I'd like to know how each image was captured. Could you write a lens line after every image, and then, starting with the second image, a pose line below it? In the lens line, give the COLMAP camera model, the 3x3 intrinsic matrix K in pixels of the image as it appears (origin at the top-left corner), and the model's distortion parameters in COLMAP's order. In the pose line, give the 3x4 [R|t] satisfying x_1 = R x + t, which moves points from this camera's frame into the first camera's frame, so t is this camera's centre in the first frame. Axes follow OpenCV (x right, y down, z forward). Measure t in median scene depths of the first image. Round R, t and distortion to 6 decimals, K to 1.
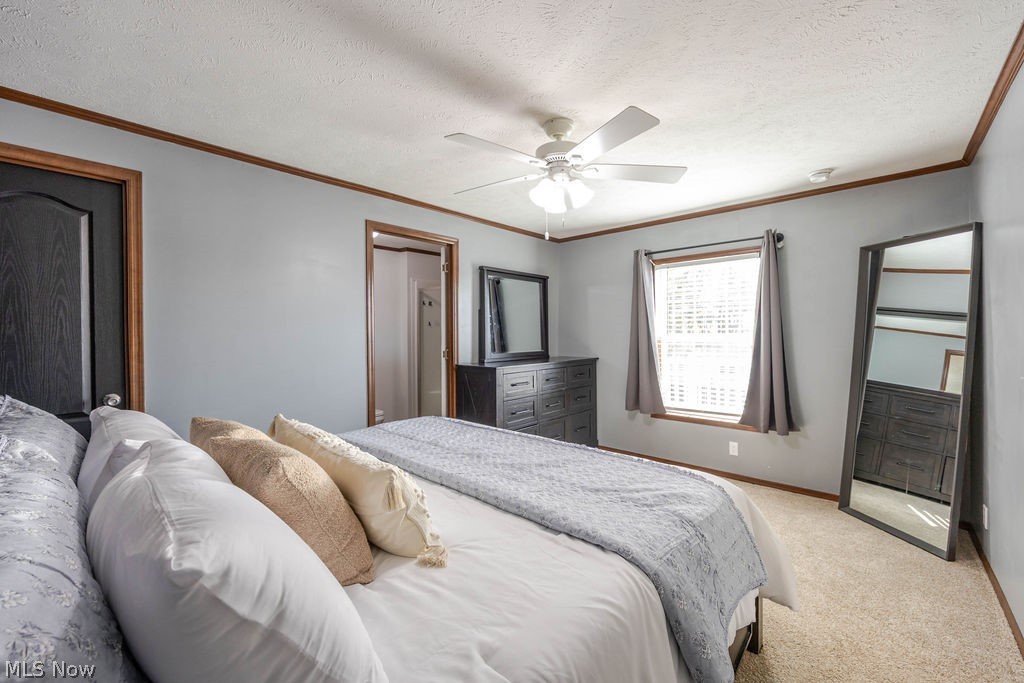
lens RADIAL K [[399.7, 0, 518.4], [0, 399.7, 335.0], [0, 0, 1]] dist [-0.000906, -0.000321]
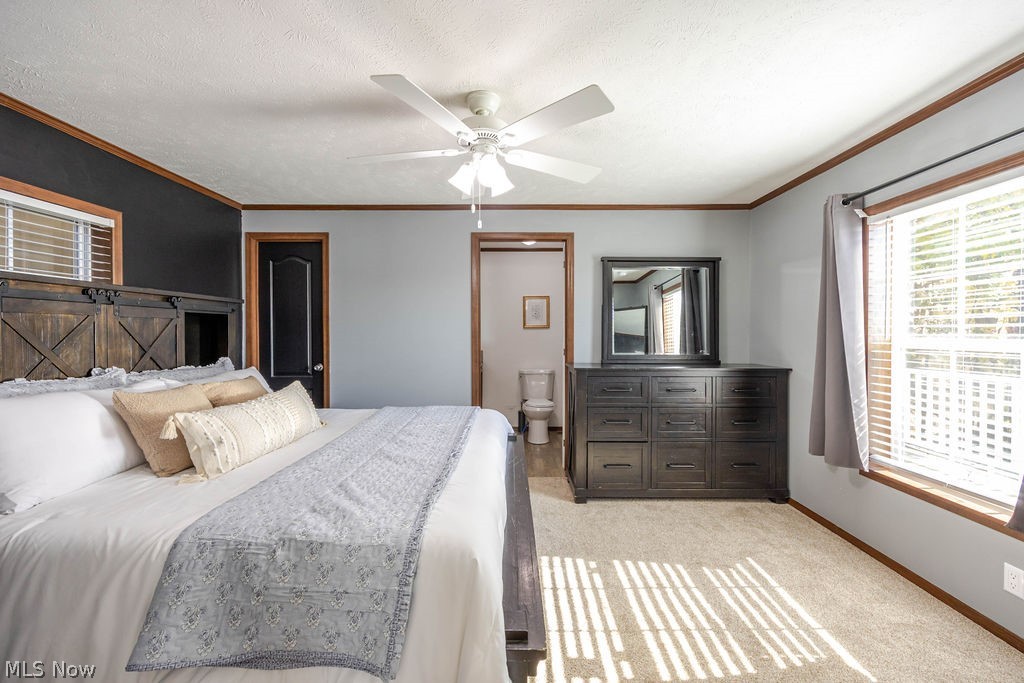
lens RADIAL K [[399.7, 0, 519.4], [0, 399.7, 339.8], [0, 0, 1]] dist [-0.000906, -0.000321]
pose [[0.676130, 0.023437, -0.736409, 0.457926], [-0.011181, 0.999705, 0.021552, -0.001603], [0.736697, -0.006338, 0.676193, 0.243503]]
